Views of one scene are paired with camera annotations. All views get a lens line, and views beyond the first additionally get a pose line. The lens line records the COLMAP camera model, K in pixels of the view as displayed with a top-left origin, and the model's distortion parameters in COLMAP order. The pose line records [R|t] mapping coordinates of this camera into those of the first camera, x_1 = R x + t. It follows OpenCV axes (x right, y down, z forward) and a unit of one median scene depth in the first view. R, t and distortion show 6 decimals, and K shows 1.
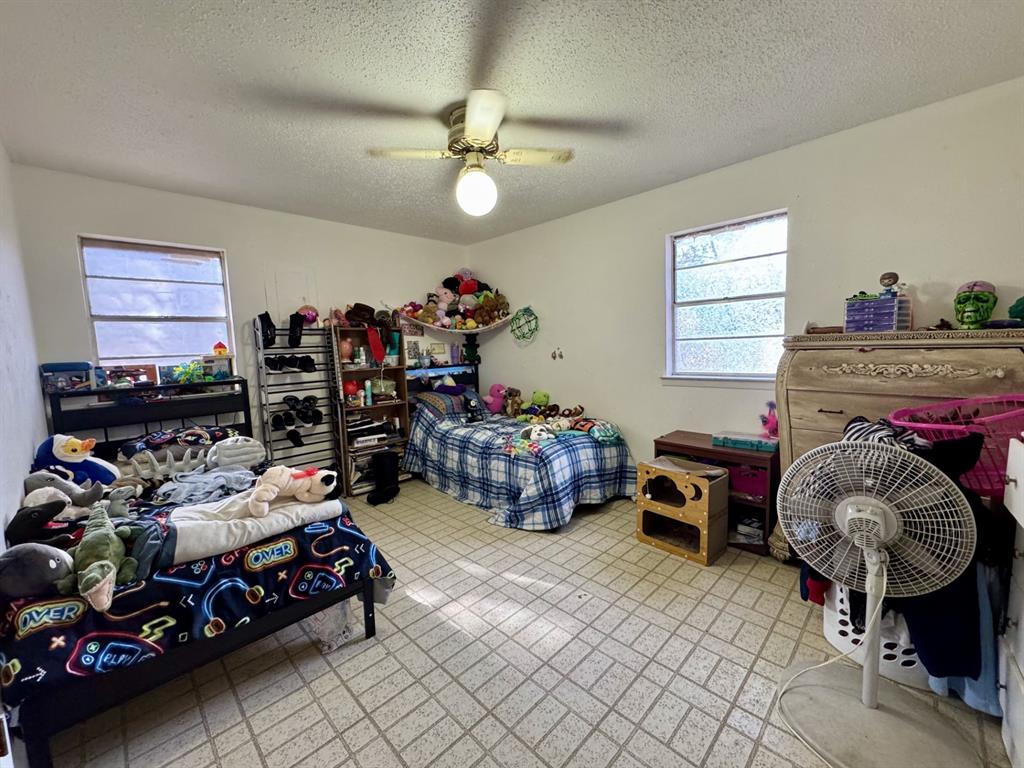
lens RADIAL K [[409.6, 0, 510.4], [0, 409.6, 381.5], [0, 0, 1]] dist [-0.003315, -0.000431]
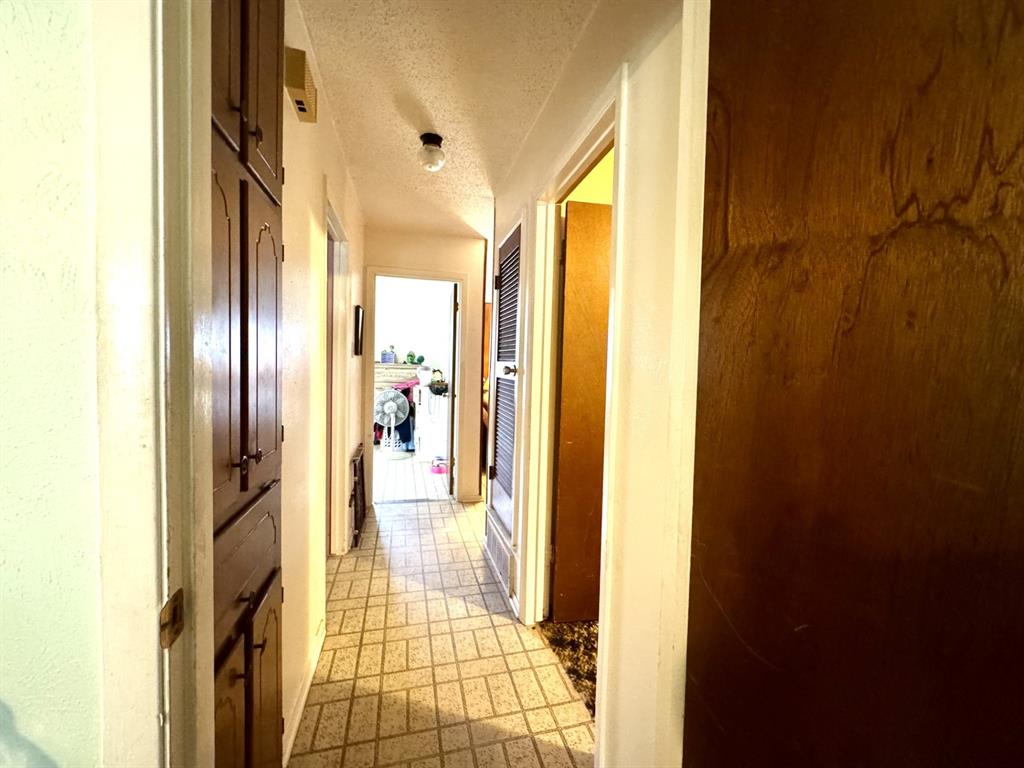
lens RADIAL K [[409.6, 0, 510.4], [0, 409.6, 381.5], [0, 0, 1]] dist [-0.003315, -0.000431]
pose [[0.501577, 0.020898, 0.864861, -1.940617], [0.036884, 0.998283, -0.045513, 0.279388], [-0.864326, 0.054728, 0.499945, -1.962613]]
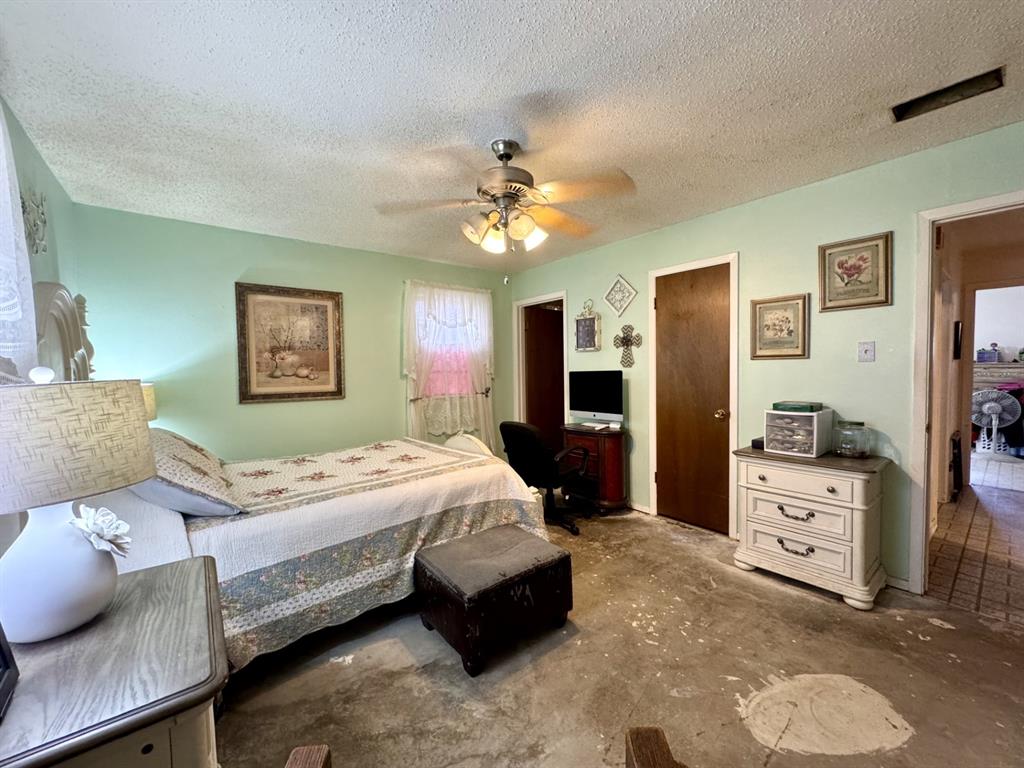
lens RADIAL K [[409.6, 0, 510.4], [0, 409.6, 381.5], [0, 0, 1]] dist [-0.003315, -0.000431]
pose [[0.994170, 0.028397, -0.104021, -3.160907], [-0.034108, 0.997983, -0.053541, 0.409945], [0.102291, 0.056776, 0.993133, -3.207769]]
